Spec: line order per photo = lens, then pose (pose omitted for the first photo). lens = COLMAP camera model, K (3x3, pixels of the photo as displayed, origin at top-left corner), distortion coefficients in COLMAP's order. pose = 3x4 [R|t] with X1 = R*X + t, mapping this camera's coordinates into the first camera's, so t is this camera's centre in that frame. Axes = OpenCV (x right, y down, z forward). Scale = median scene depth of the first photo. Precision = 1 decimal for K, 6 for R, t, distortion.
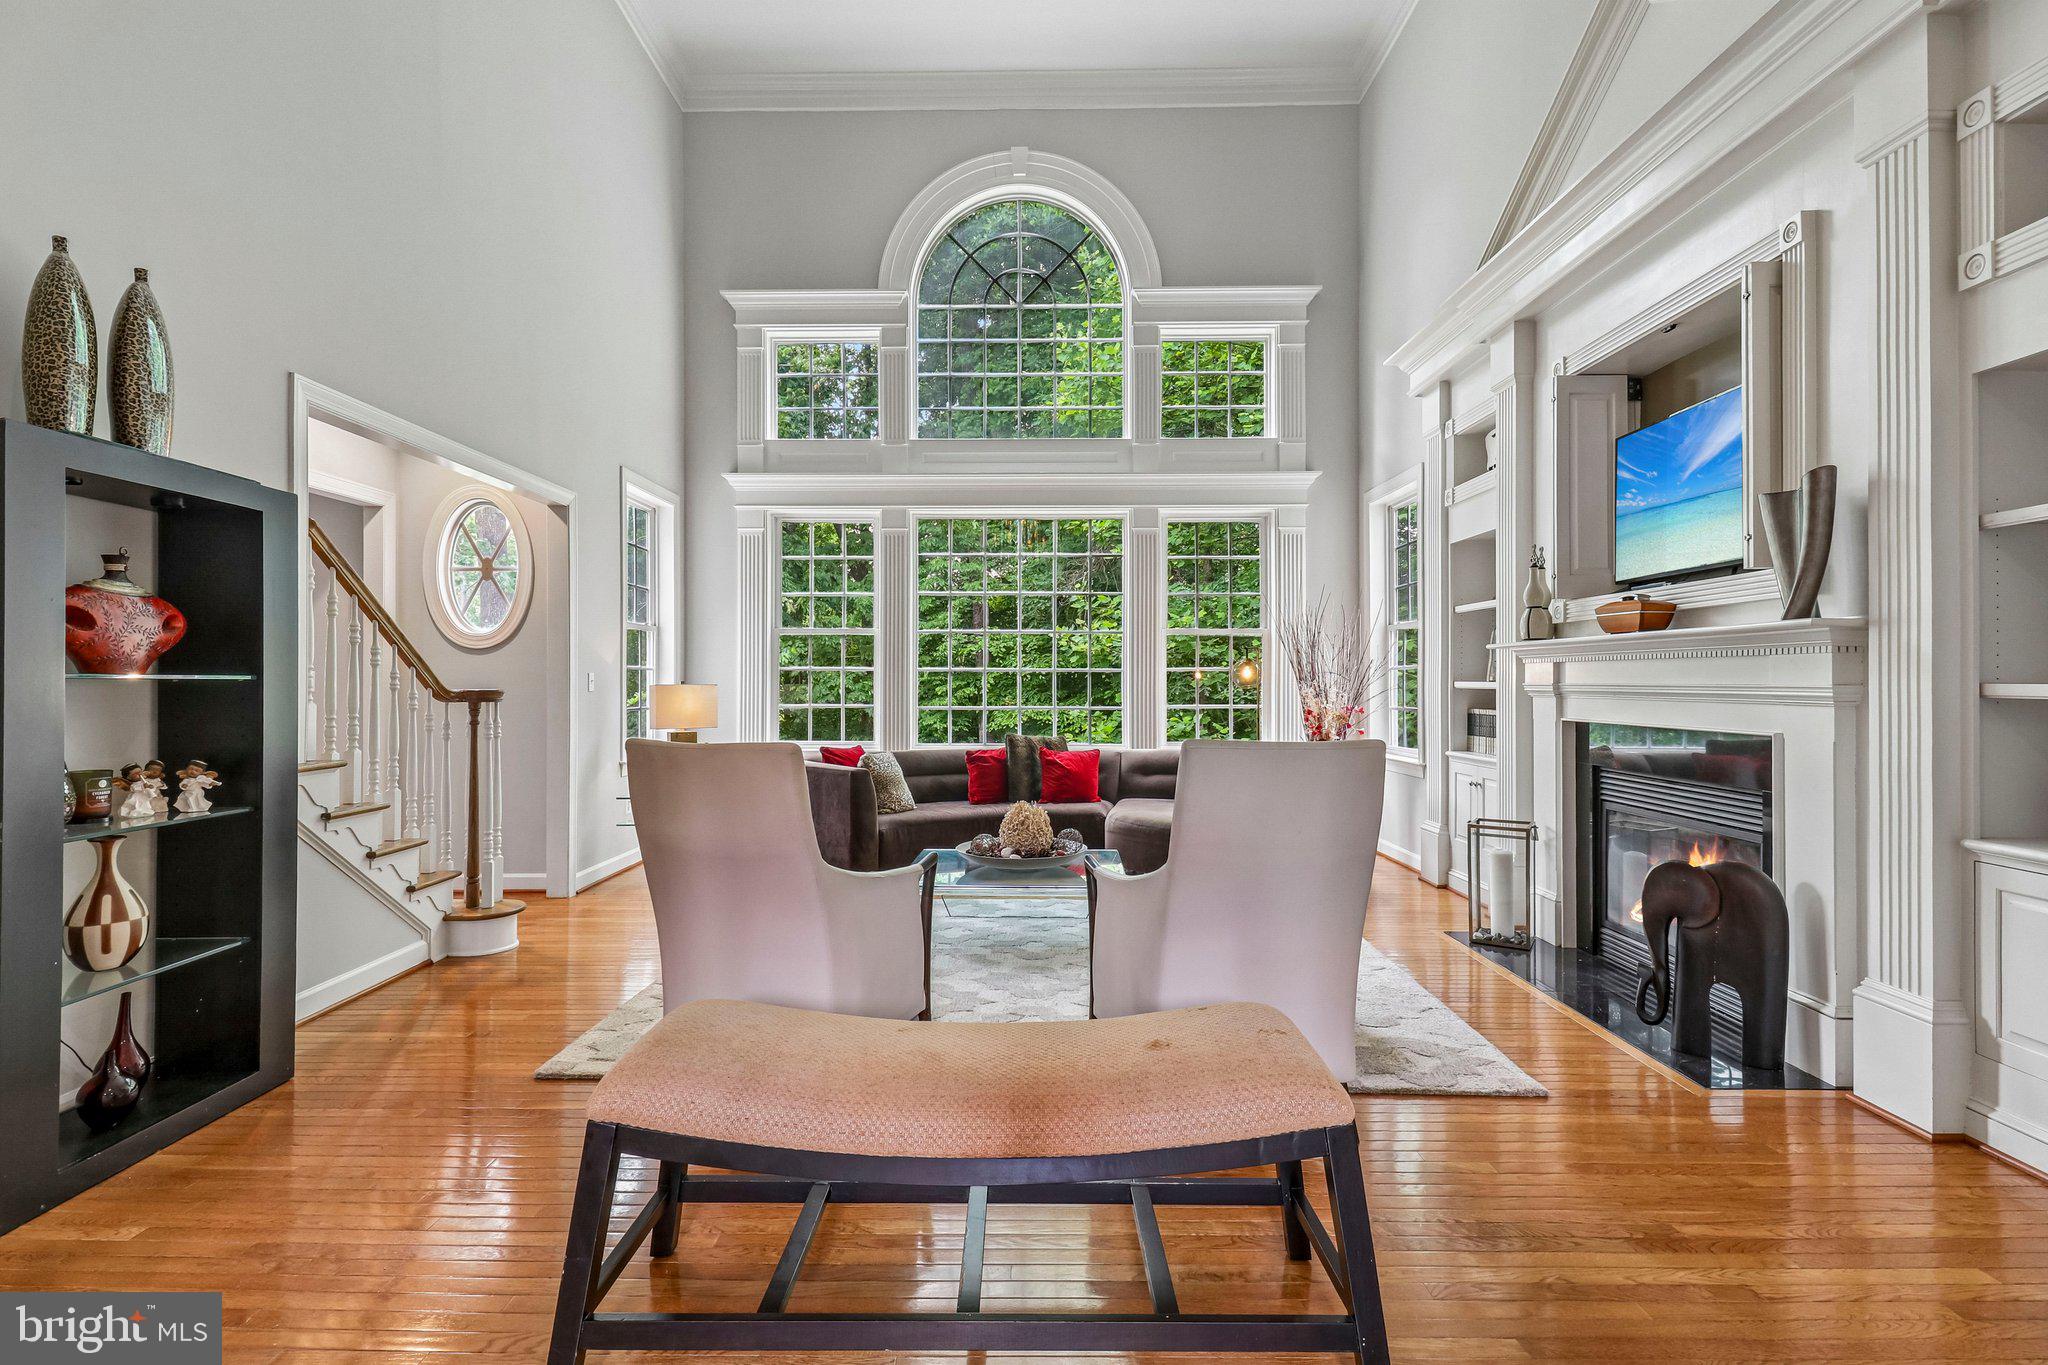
lens RADIAL K [[972.6, 0, 1021.7], [0, 972.6, 684.8], [0, 0, 1]] dist [-0.001386, -0.008416]
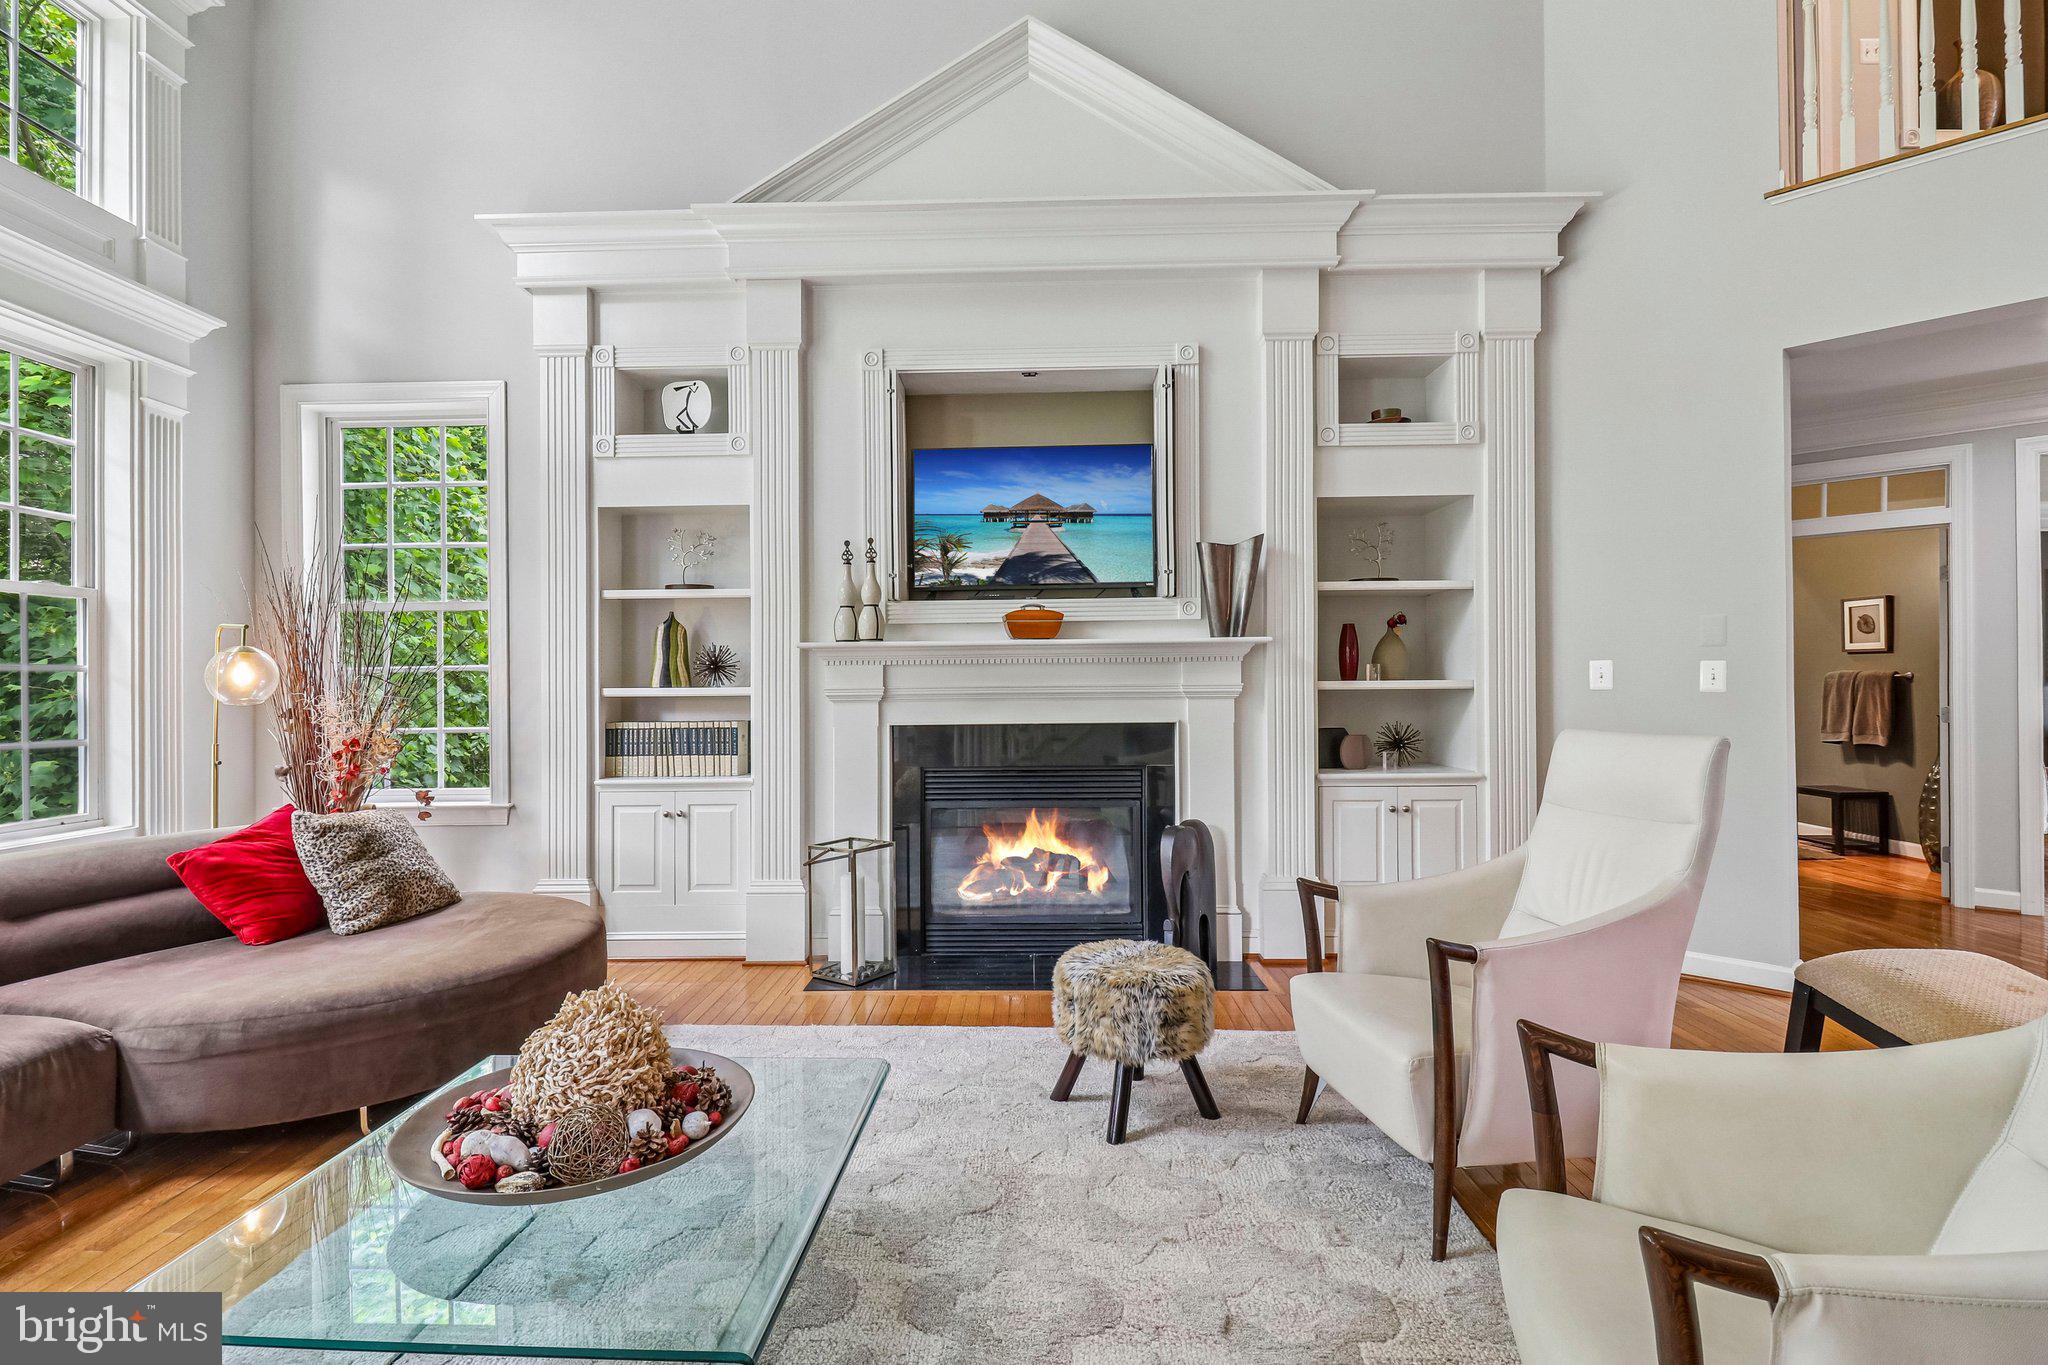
lens RADIAL K [[972.6, 0, 1005.2], [0, 972.6, 731.3], [0, 0, 1]] dist [-0.001386, -0.008416]
pose [[0.023829, -0.027008, 0.999351, -0.487035], [0.012108, 0.999569, 0.026725, 0.020955], [-0.999643, 0.011463, 0.024146, 1.006361]]
